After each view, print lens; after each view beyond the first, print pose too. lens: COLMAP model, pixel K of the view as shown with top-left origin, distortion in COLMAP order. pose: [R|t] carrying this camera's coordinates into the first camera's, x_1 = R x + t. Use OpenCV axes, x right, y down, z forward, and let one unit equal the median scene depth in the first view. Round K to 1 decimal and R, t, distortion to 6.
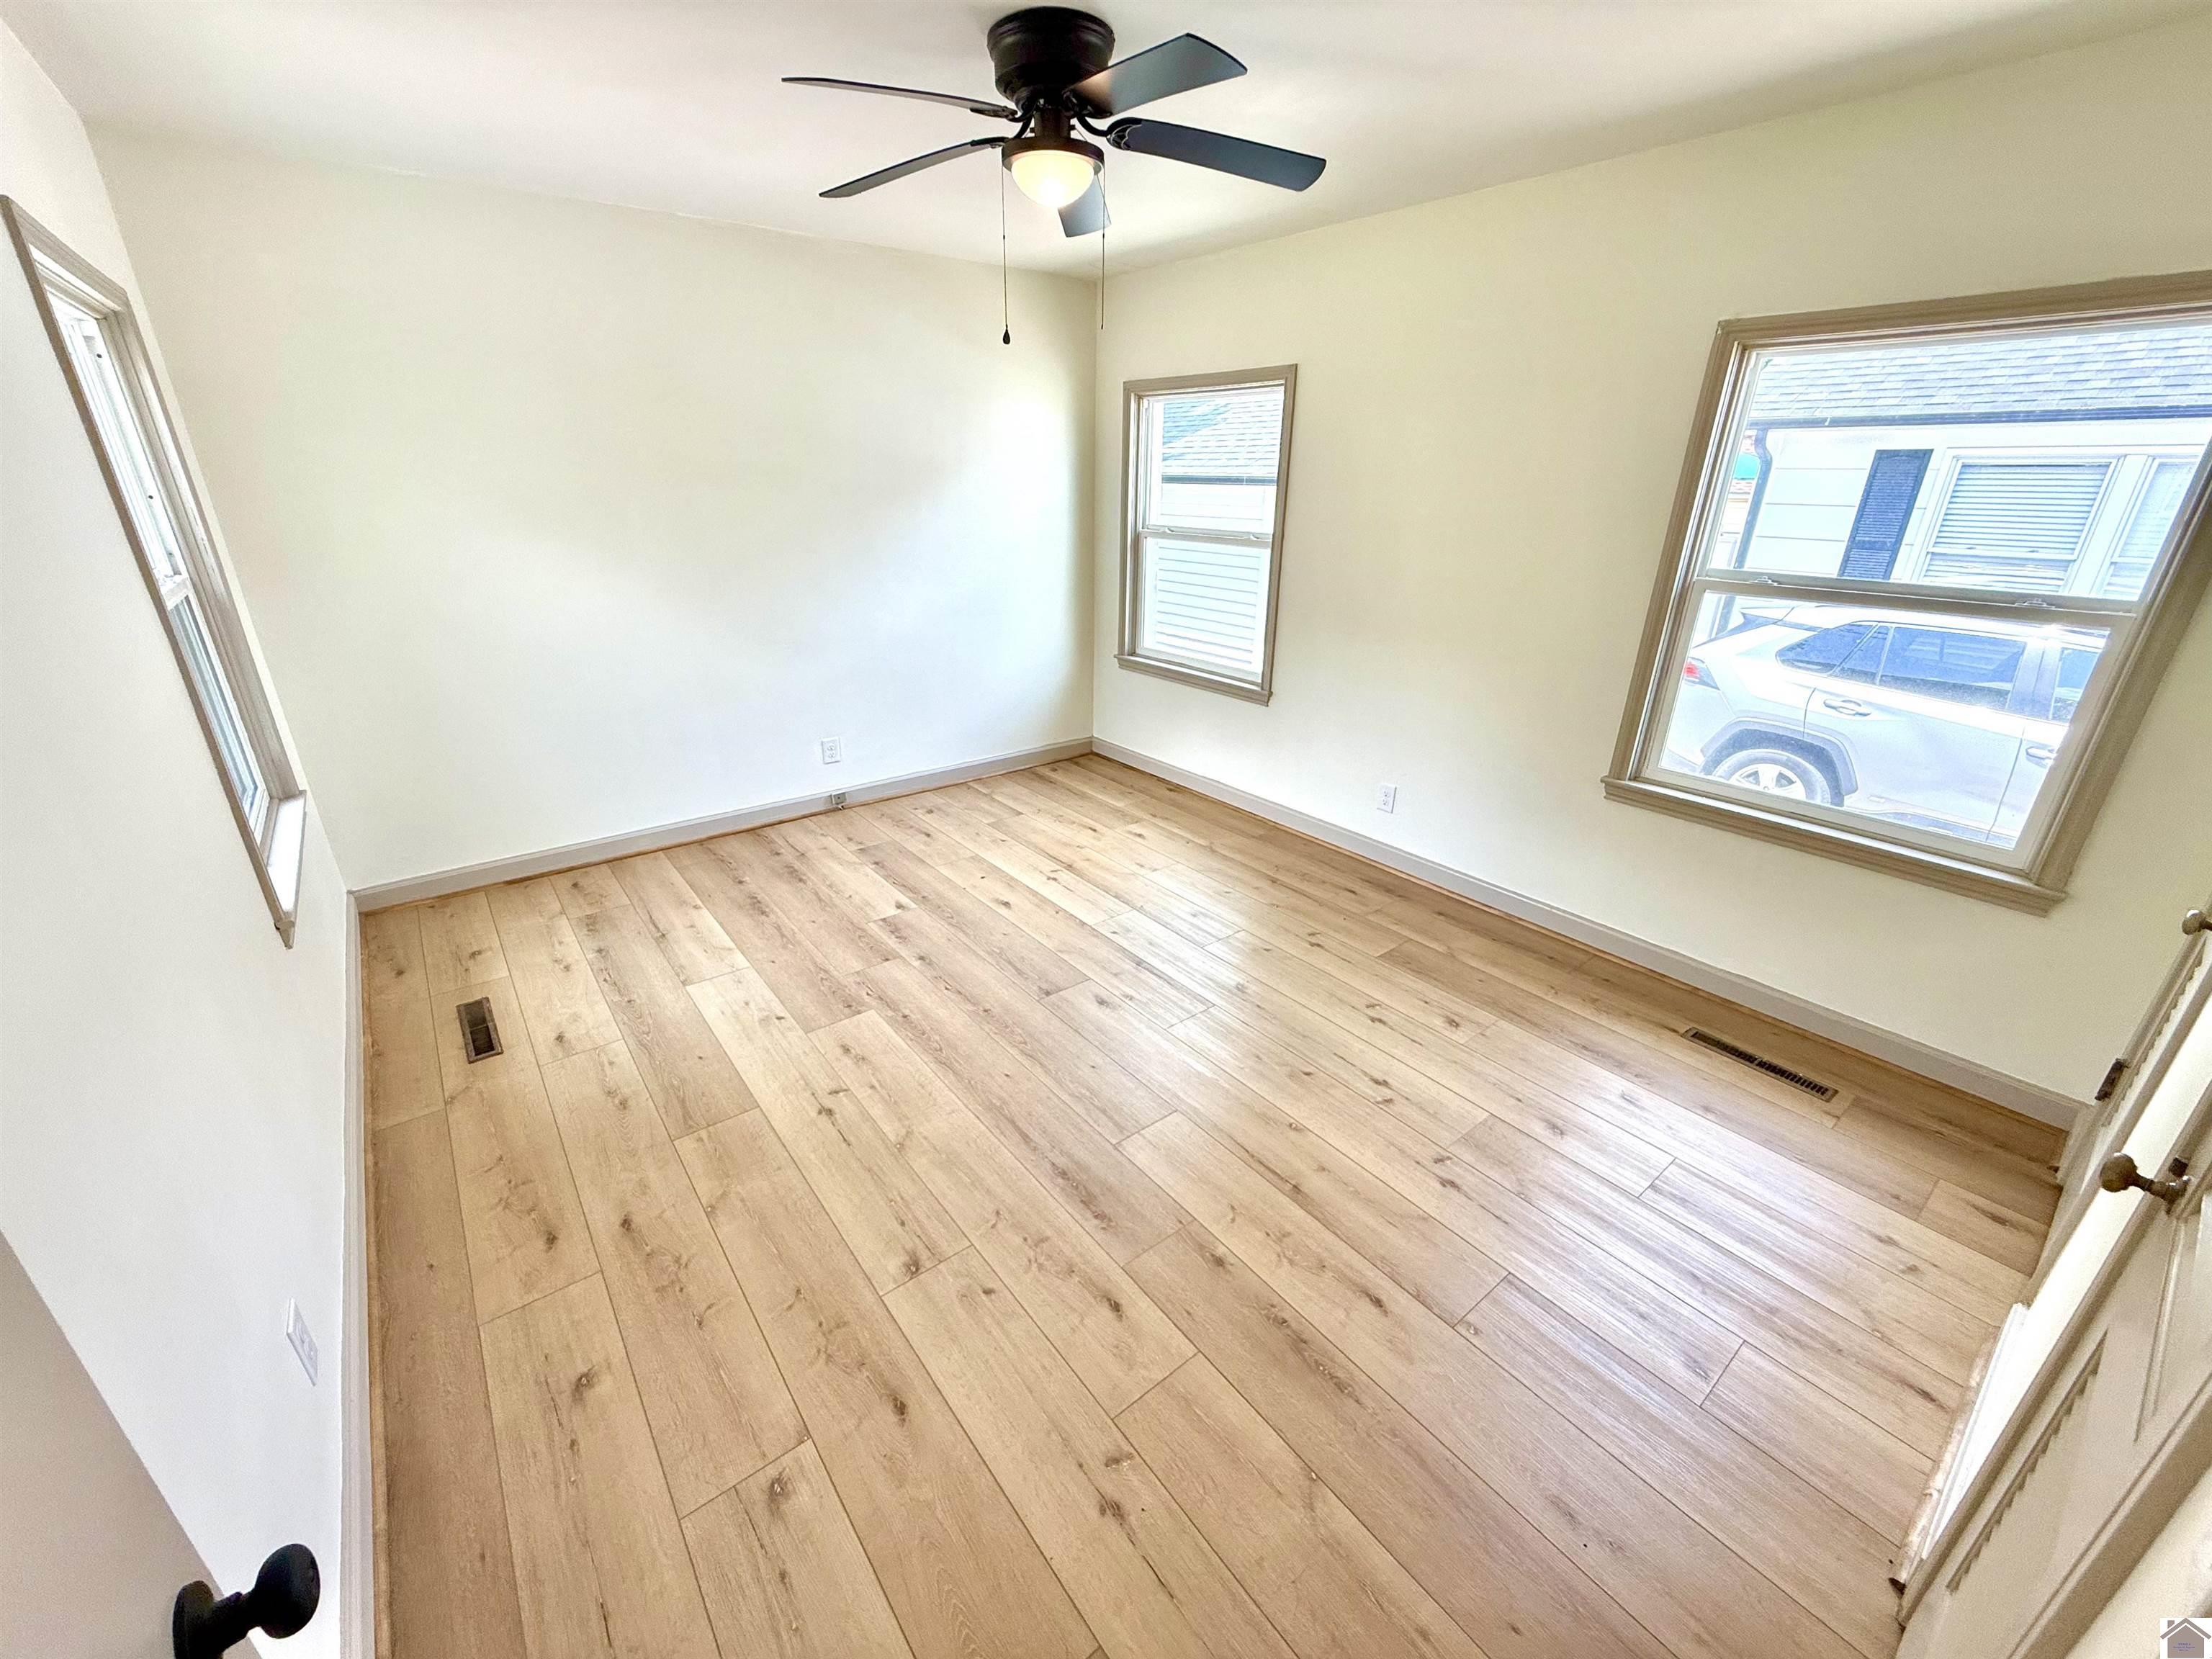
lens RADIAL K [[883.5, 0, 1095.5], [0, 883.5, 829.5], [0, 0, 1]] dist [0.000117, 0.000325]
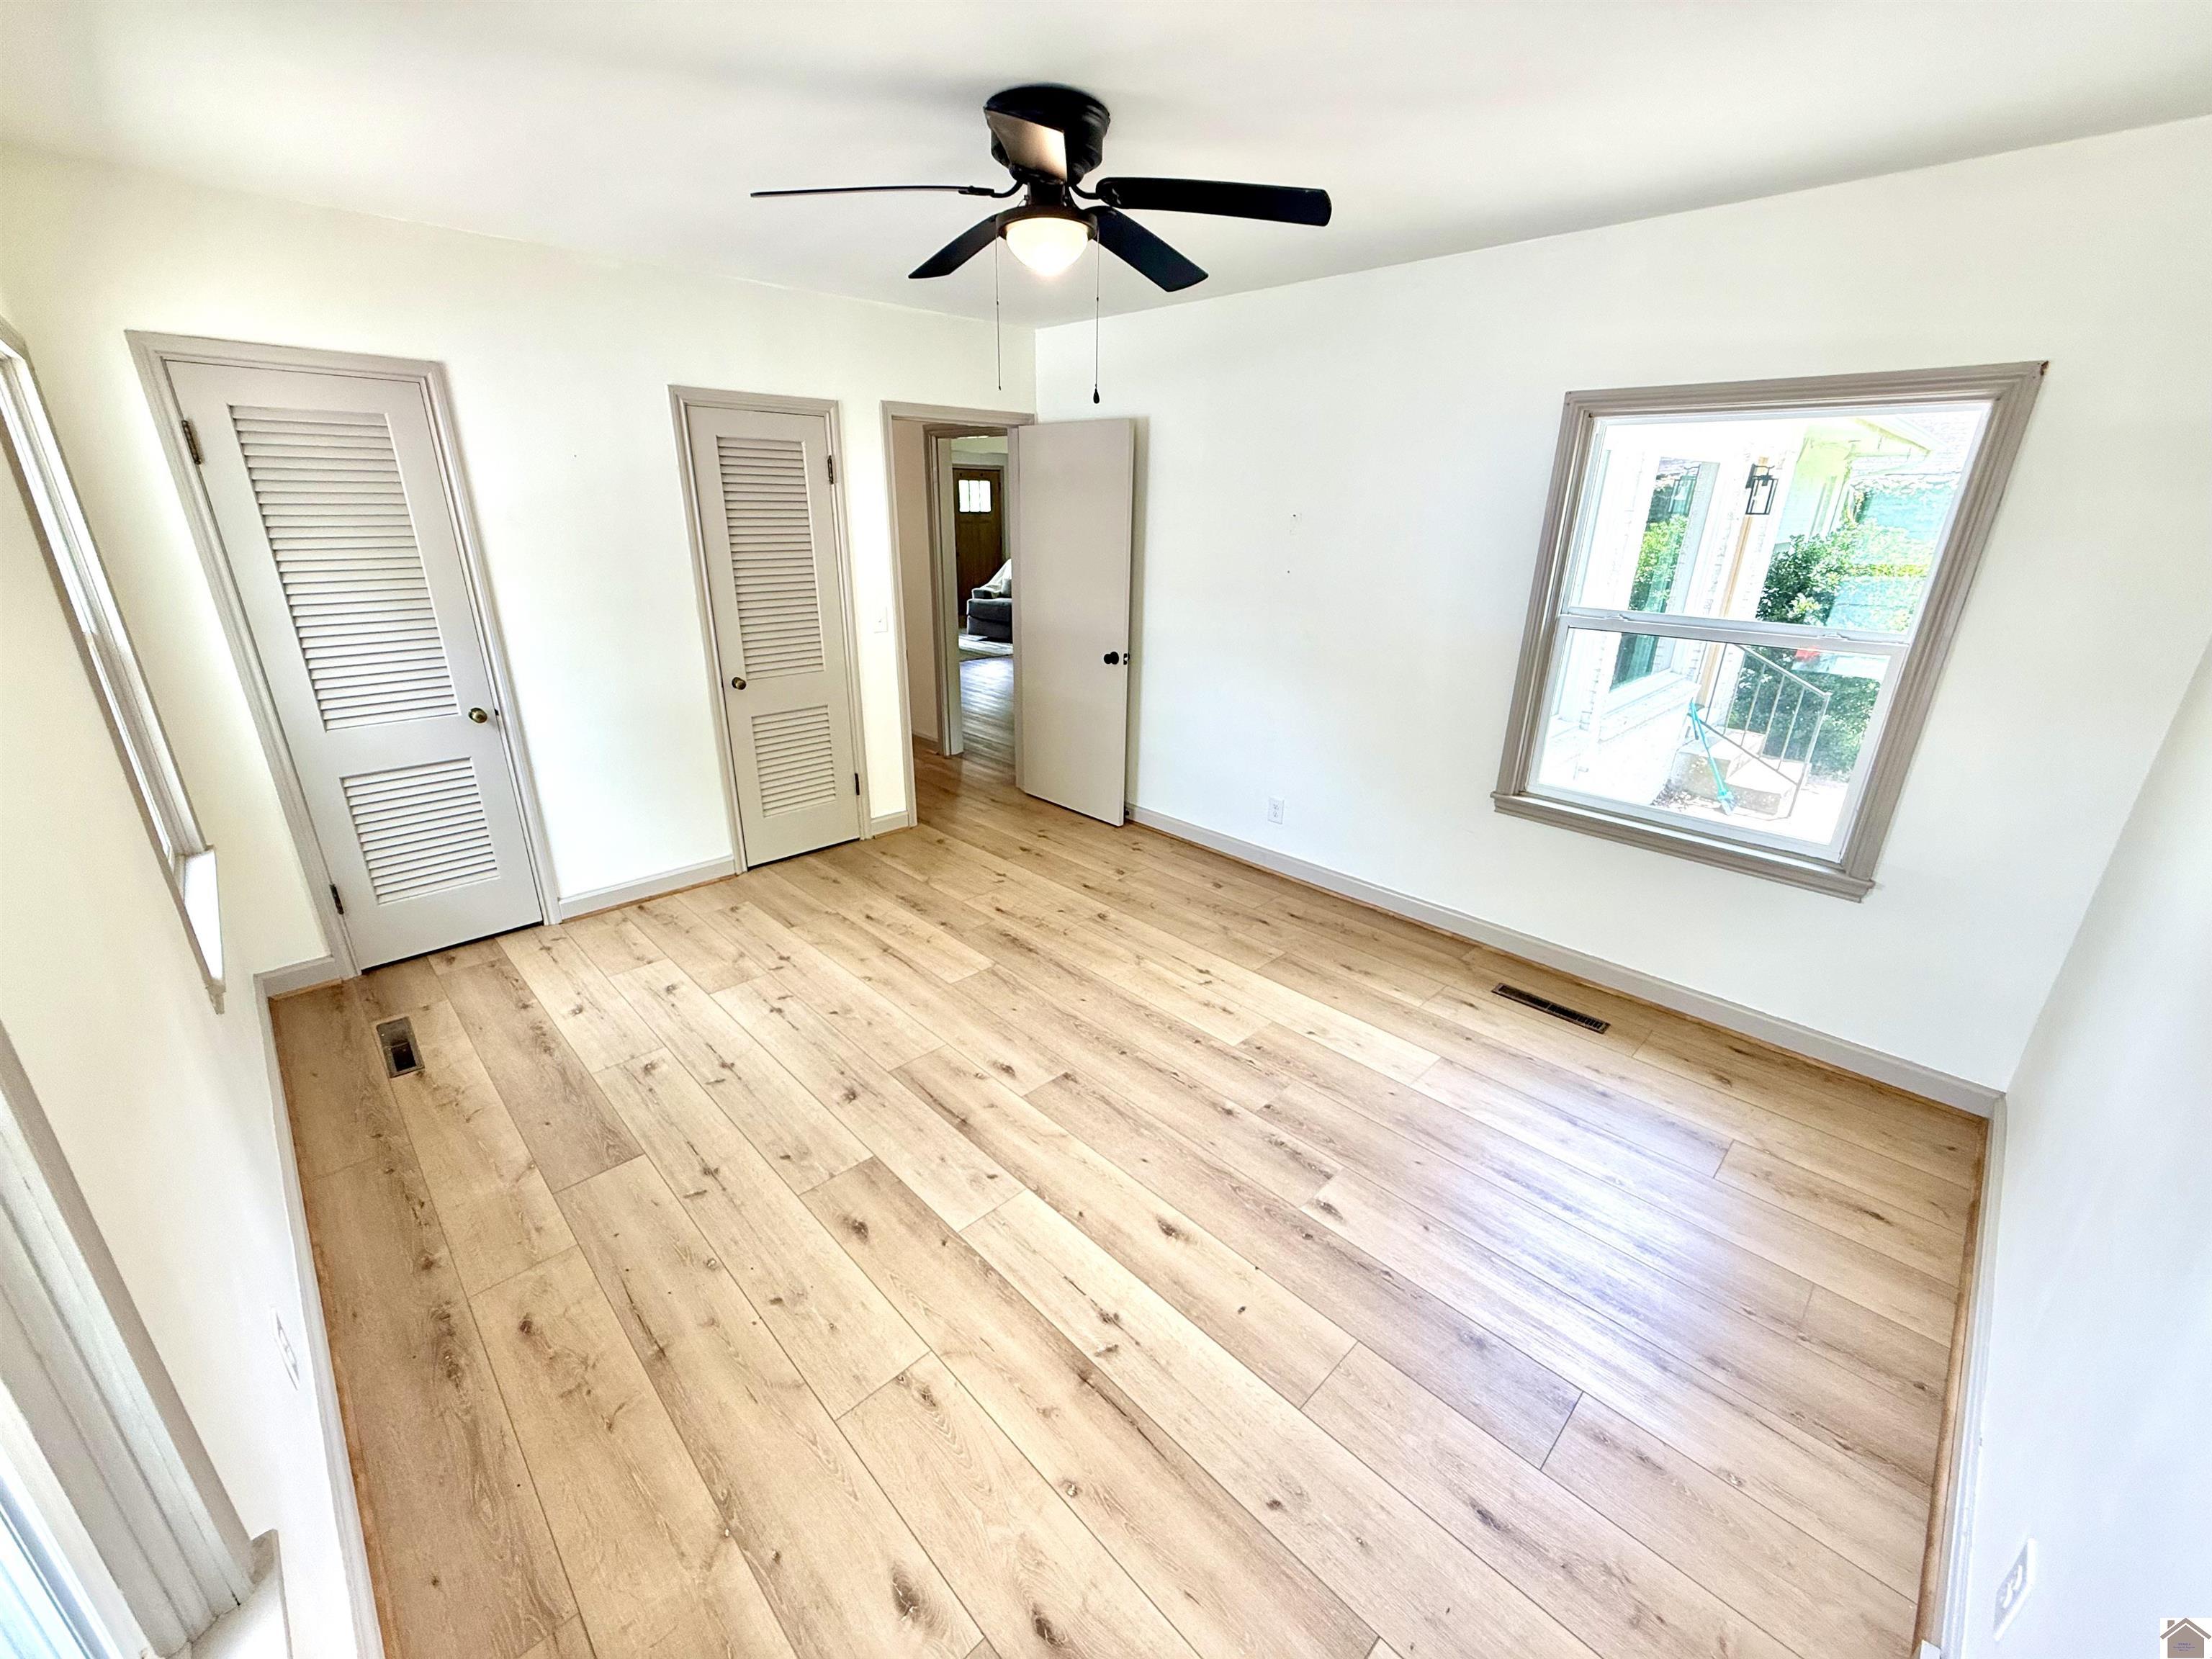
lens RADIAL K [[883.5, 0, 1095.5], [0, 883.5, 829.5], [0, 0, 1]] dist [0.000117, 0.000325]
pose [[-0.993783, 0.017746, -0.109913, 0.014246], [-0.061550, 0.735076, 0.675185, -0.666117], [0.092777, 0.677753, -0.729413, 1.573642]]
